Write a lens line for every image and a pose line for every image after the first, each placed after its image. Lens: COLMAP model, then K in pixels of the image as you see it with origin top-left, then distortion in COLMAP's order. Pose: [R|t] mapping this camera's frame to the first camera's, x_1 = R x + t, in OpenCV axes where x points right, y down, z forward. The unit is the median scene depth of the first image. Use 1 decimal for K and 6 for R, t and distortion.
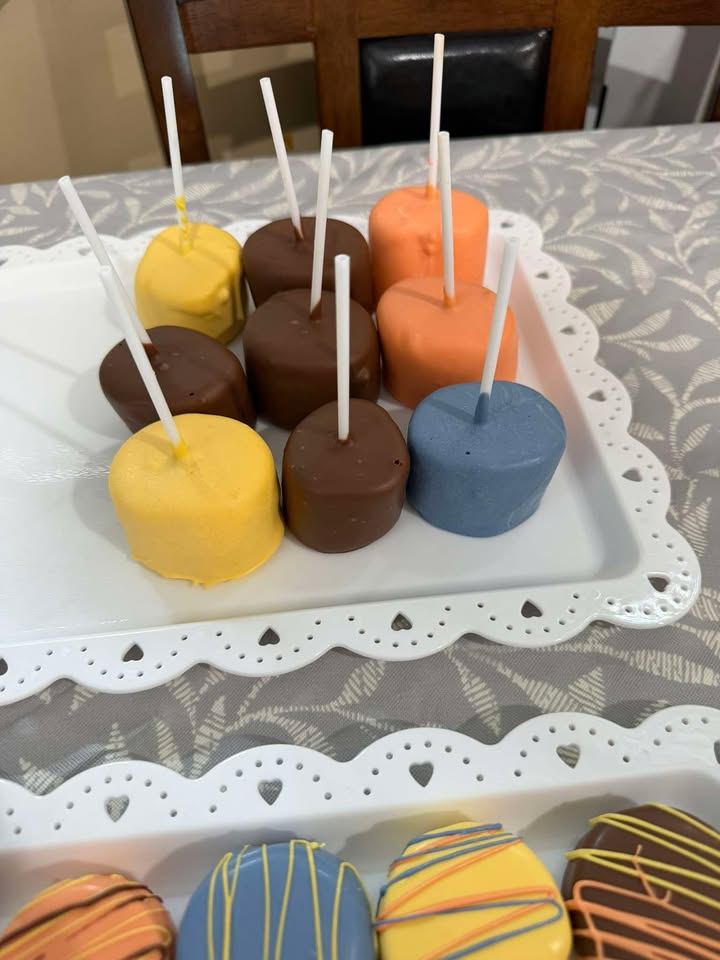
lens RADIAL K [[677.8, 0, 360.0], [0, 677.8, 480.0], [0, 0, 1]] dist [-0.025533, 0.003754]
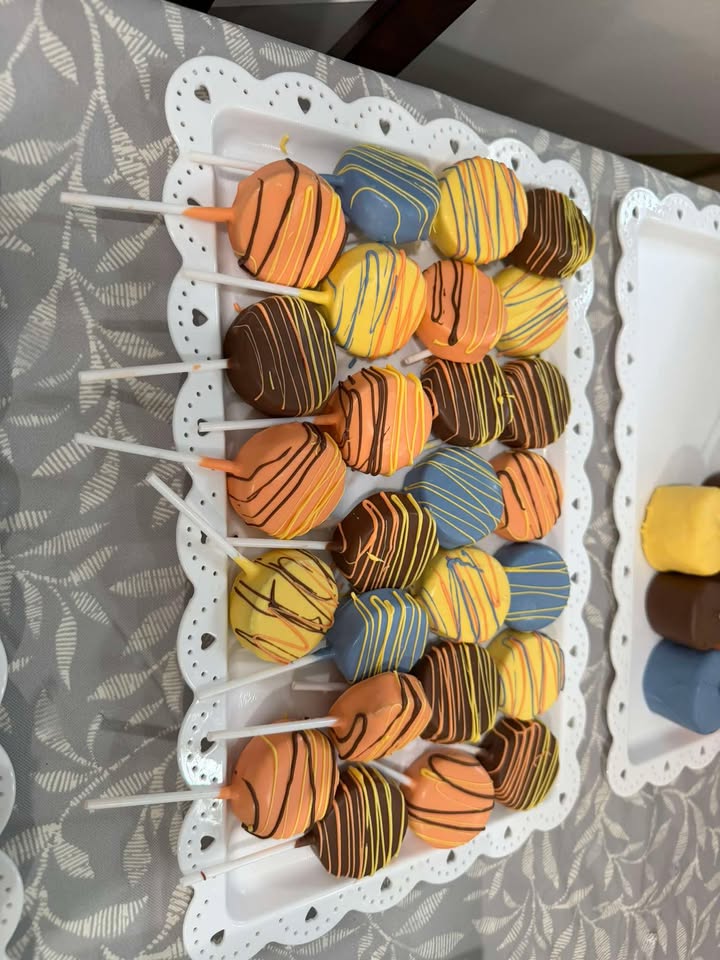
lens RADIAL K [[677.8, 0, 360.0], [0, 677.8, 480.0], [0, 0, 1]] dist [-0.025533, 0.003754]
pose [[-0.099770, 0.994715, 0.024230, -0.205157], [-0.991208, -0.101486, 0.084900, 0.489310], [0.086911, -0.015547, 0.996095, -0.579542]]
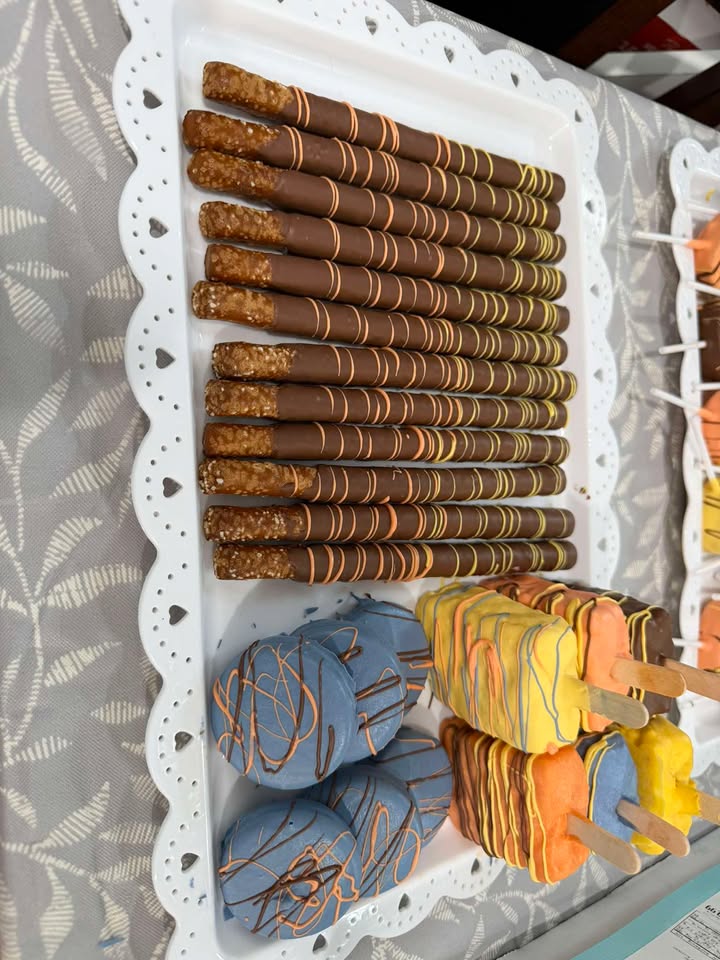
lens RADIAL K [[686.3, 0, 360.8], [0, 686.3, 474.0], [0, 0, 1]] dist [-0.006166, -0.004579]
pose [[-0.075837, 0.996962, -0.017741, -0.043251], [-0.996139, -0.074962, 0.045684, 1.143271], [0.044215, 0.021137, 0.998798, -0.943691]]
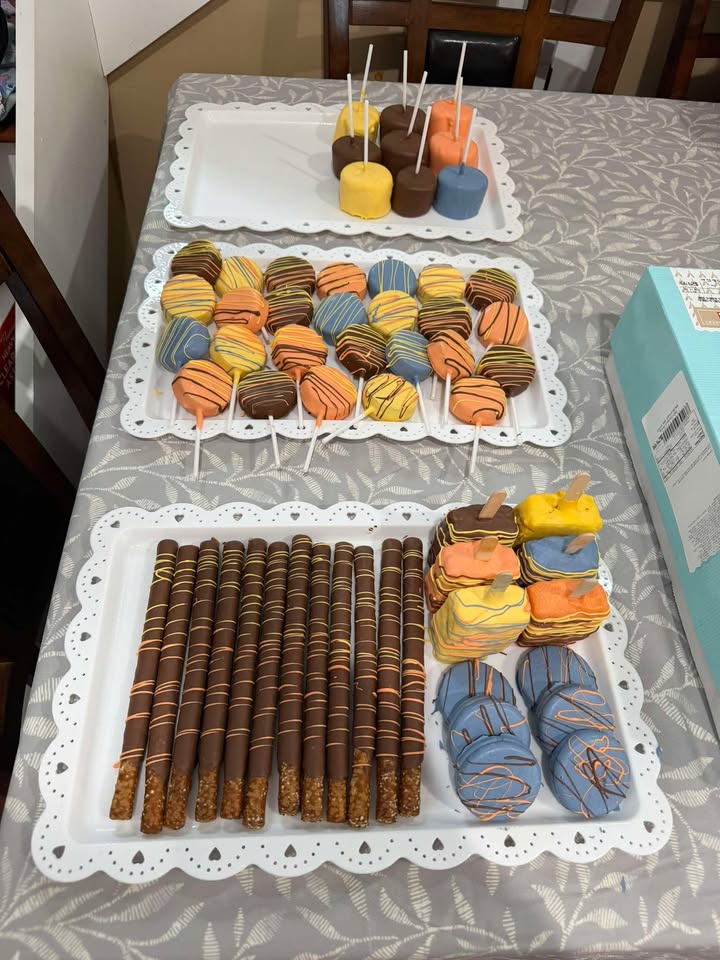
lens RADIAL K [[686.3, 0, 360.8], [0, 686.3, 474.0], [0, 0, 1]] dist [-0.006166, -0.004579]
pose [[0.992014, 0.119991, 0.038853, -0.144890], [-0.121915, 0.991196, 0.051652, 0.716888], [-0.032314, -0.055976, 0.997909, -1.357428]]
